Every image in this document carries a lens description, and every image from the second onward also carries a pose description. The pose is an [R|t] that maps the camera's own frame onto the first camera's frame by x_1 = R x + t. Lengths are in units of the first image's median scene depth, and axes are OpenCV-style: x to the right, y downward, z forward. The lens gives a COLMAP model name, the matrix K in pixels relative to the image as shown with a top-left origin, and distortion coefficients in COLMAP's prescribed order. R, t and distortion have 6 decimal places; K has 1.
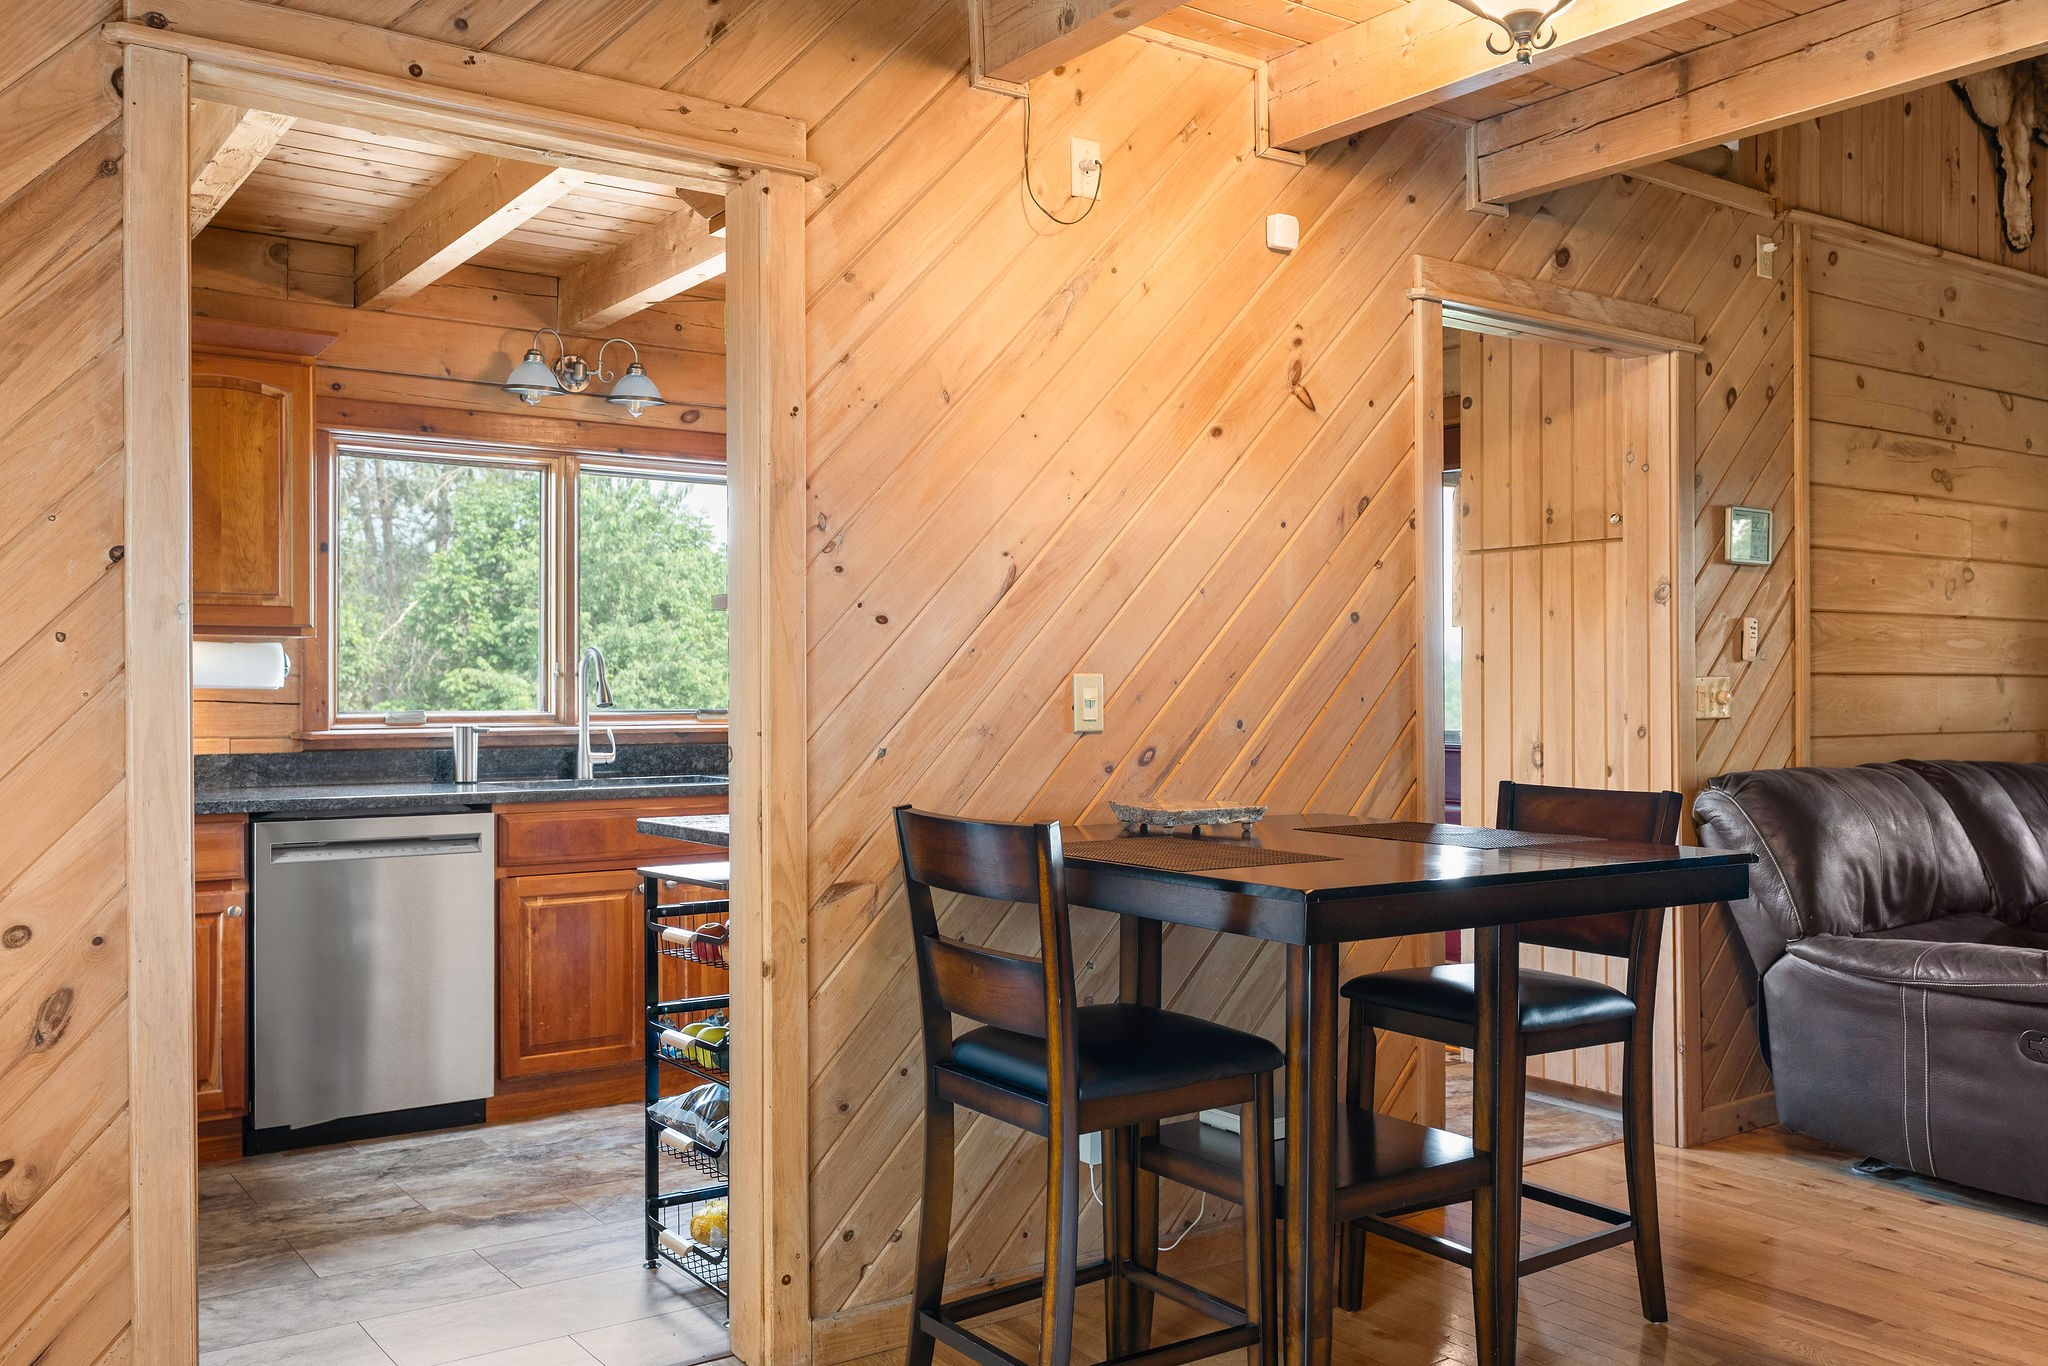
lens RADIAL K [[1731.6, 0, 972.5], [0, 1731.6, 691.2], [0, 0, 1]] dist [-0.009541, 0.001152]
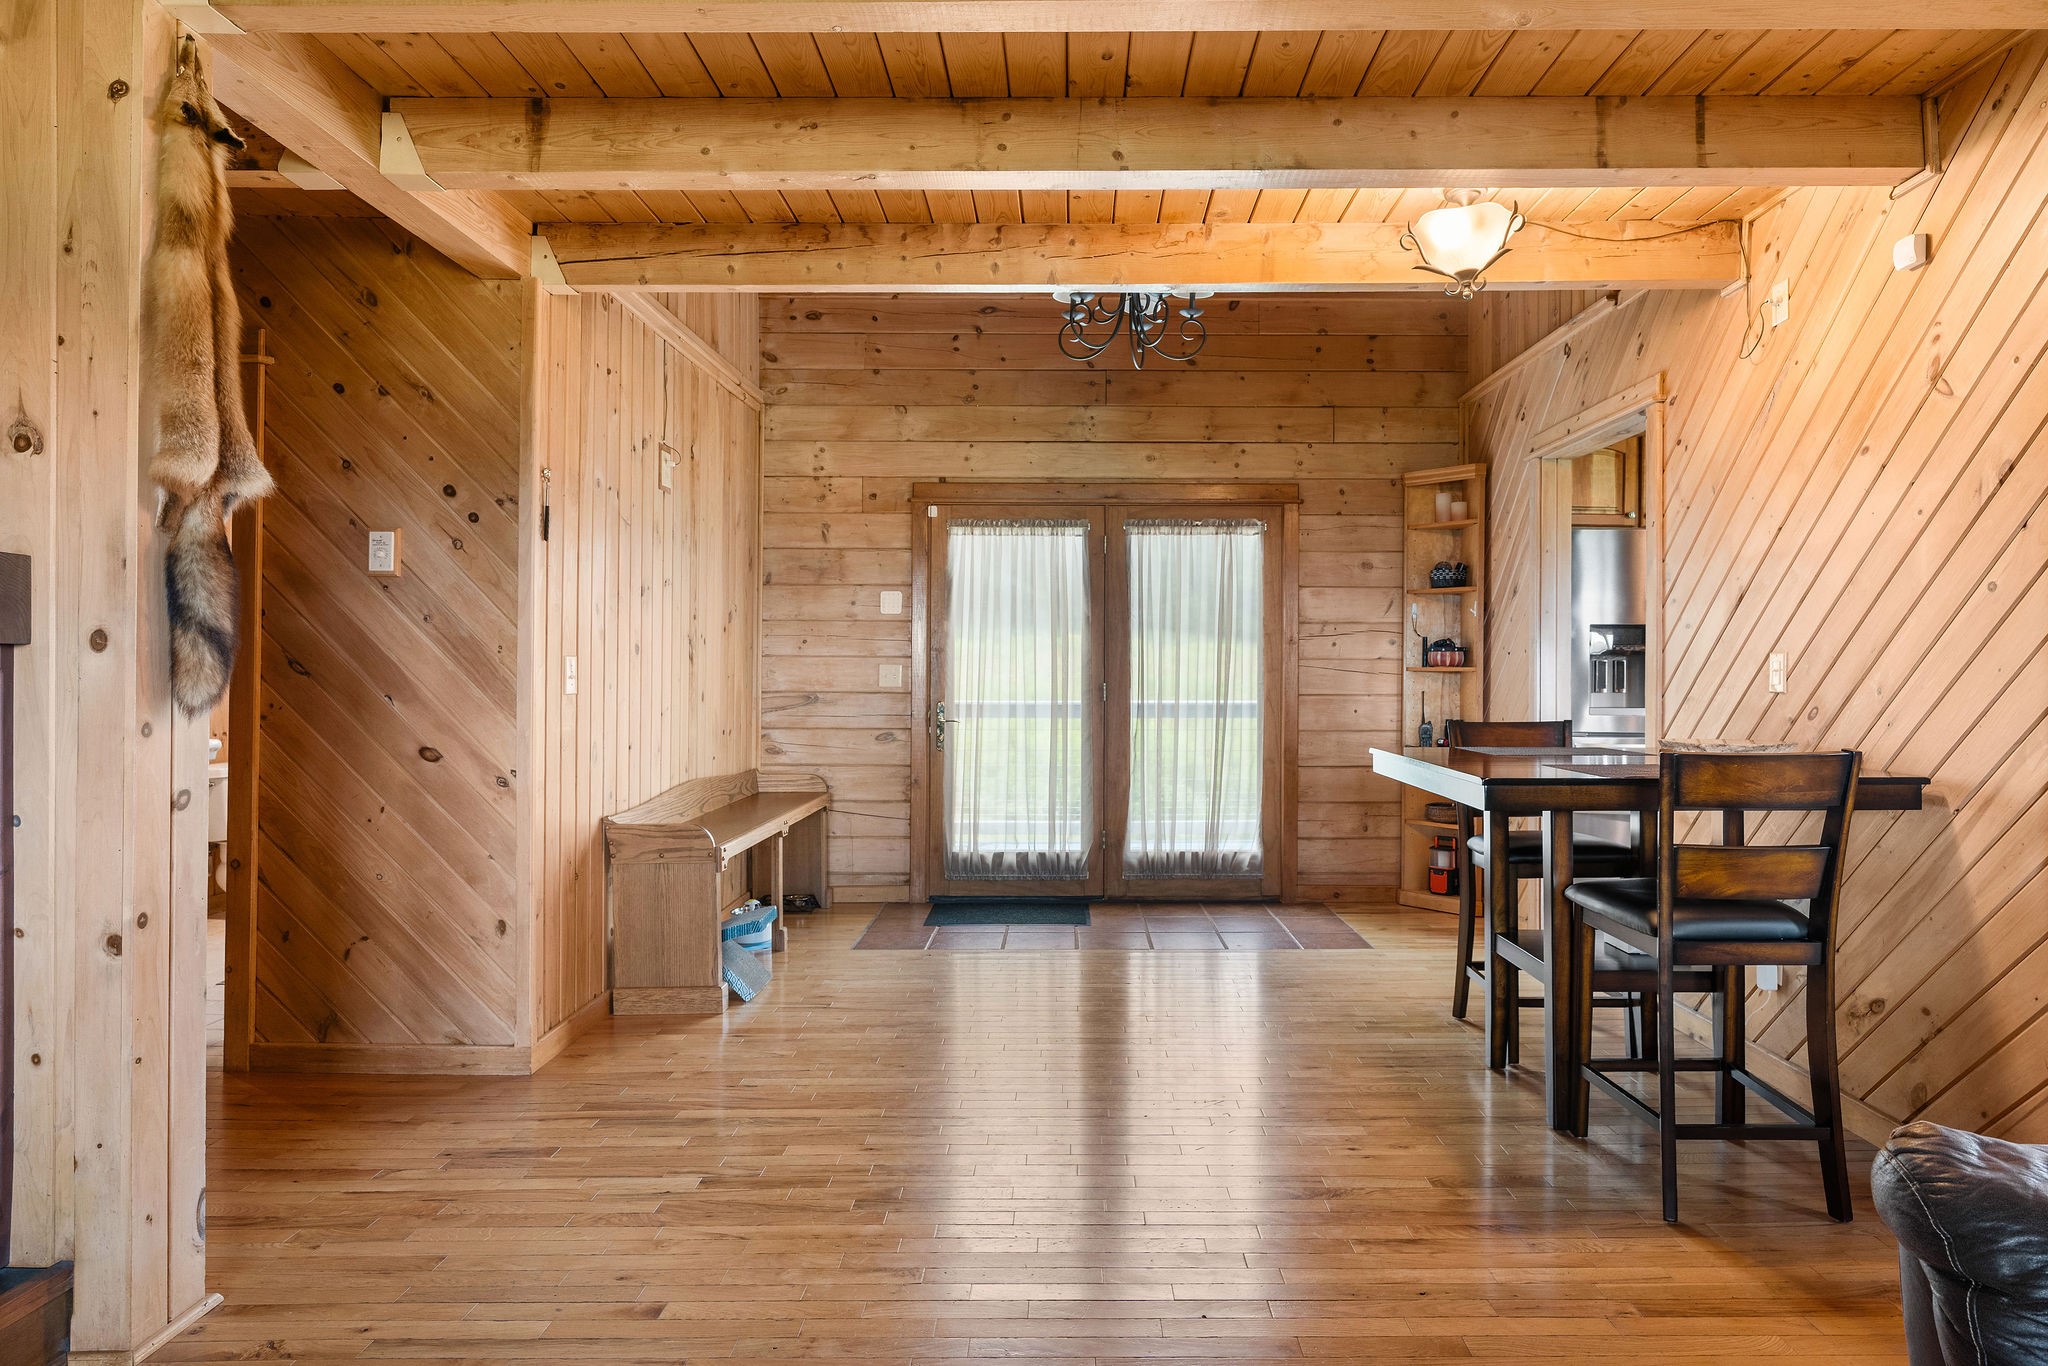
lens RADIAL K [[1124.9, 0, 1070.8], [0, 1124.9, 677.9], [0, 0, 1]] dist [0.000617, -0.000253]
pose [[-0.558696, -0.000217, -0.829372, 0.843187], [-0.002959, 0.999994, 0.001731, 0.007518], [0.829367, 0.003421, -0.558693, 0.743066]]
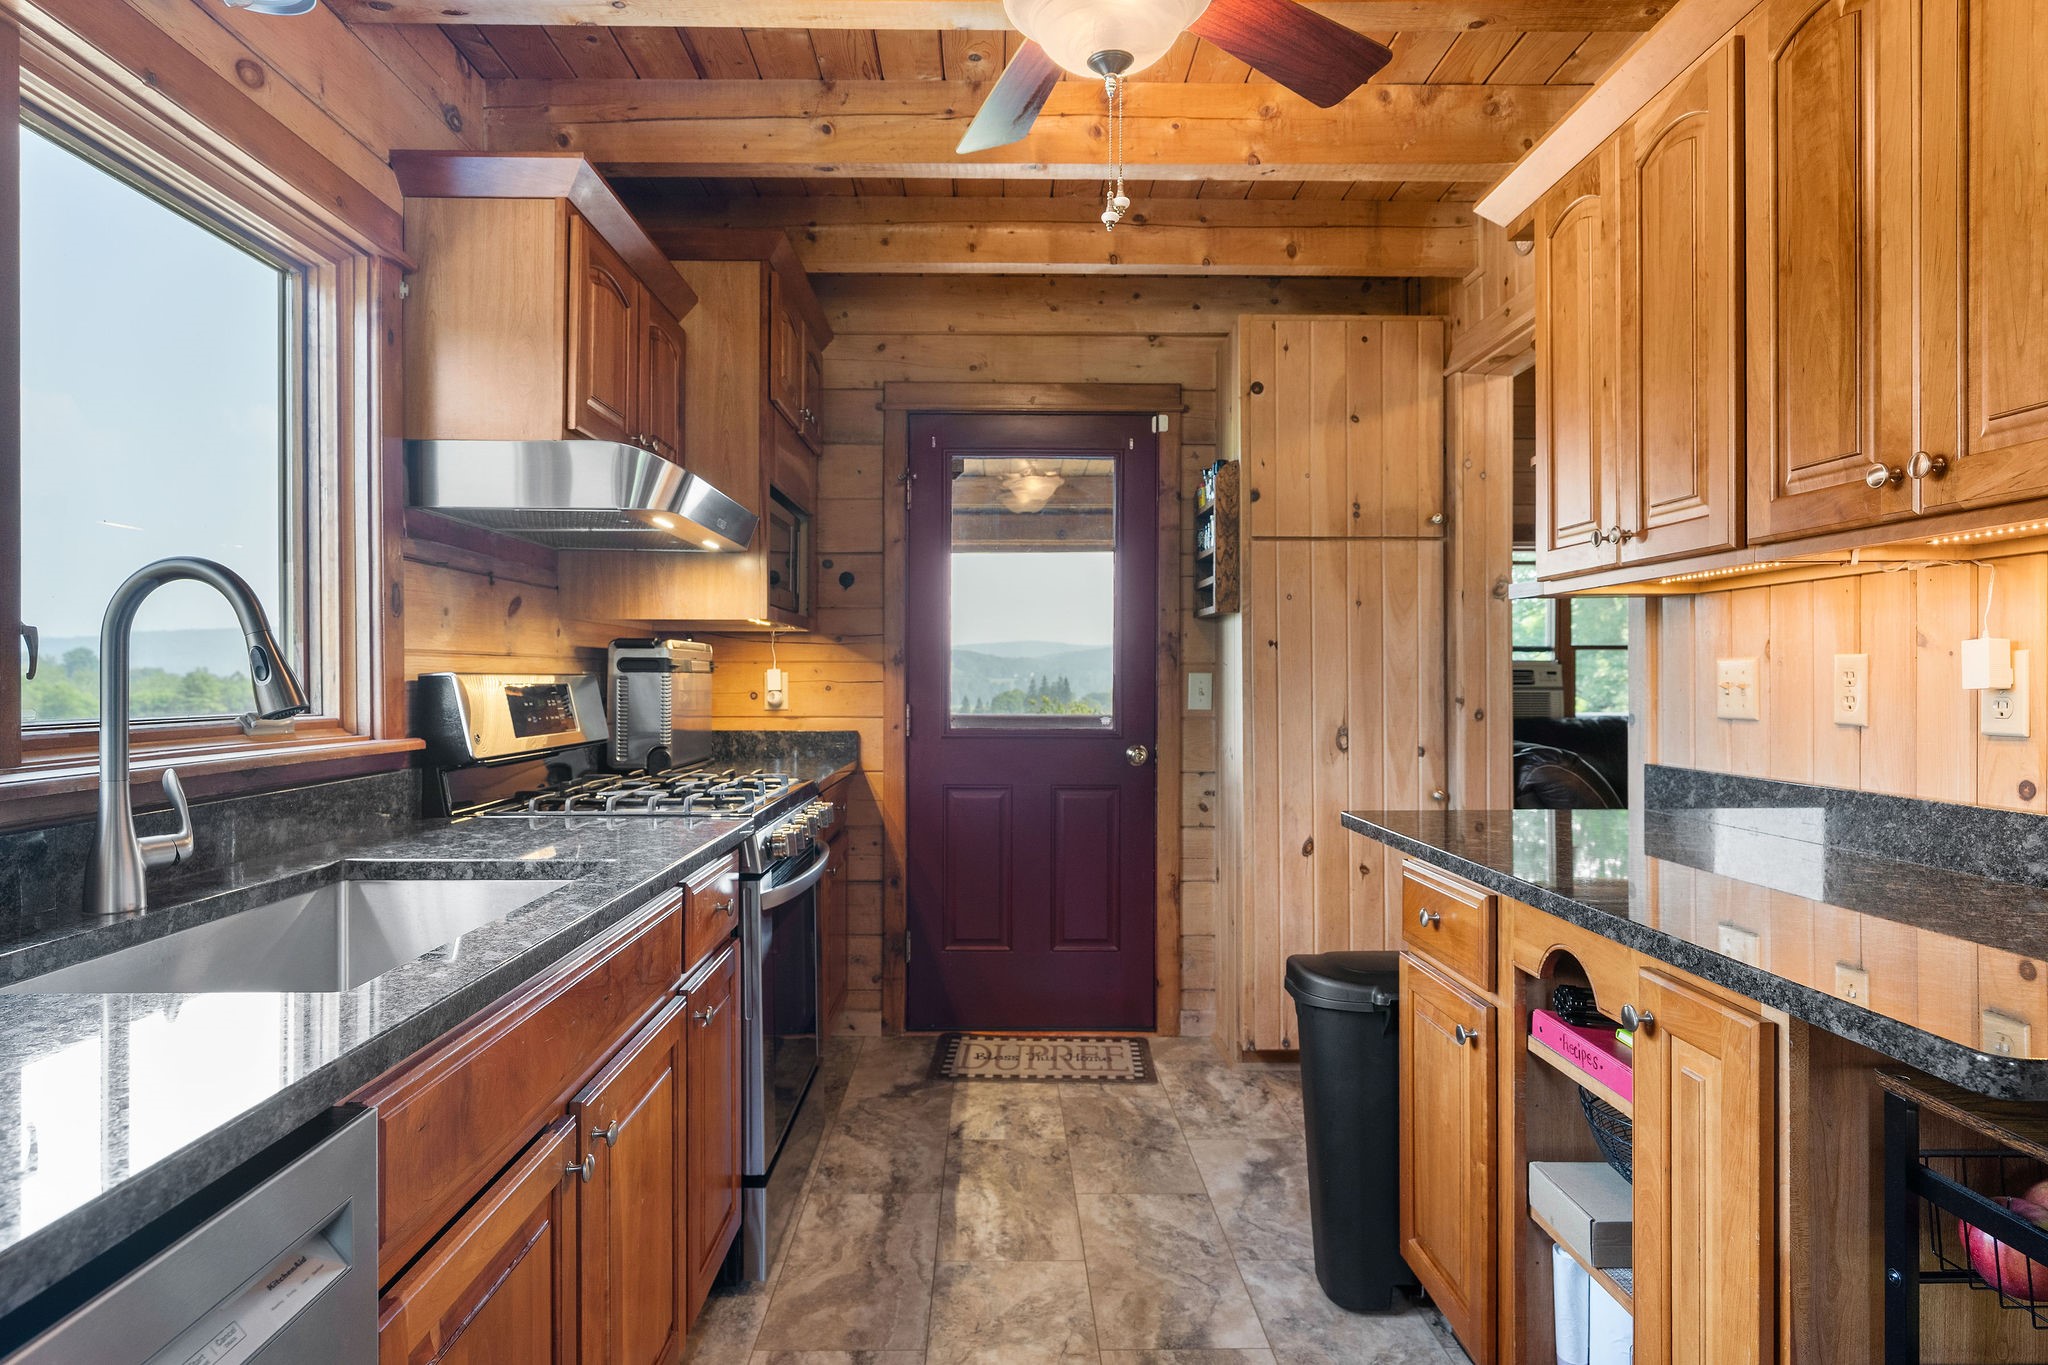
lens RADIAL K [[1147.7, 0, 1001.0], [0, 1147.7, 680.9], [0, 0, 1]] dist [0.000404, 0.000346]
pose [[0.551572, -0.000960, 0.834126, -0.372031], [-0.001574, 0.999996, 0.002192, 0.000886], [-0.834125, -0.002522, 0.551569, 0.809150]]
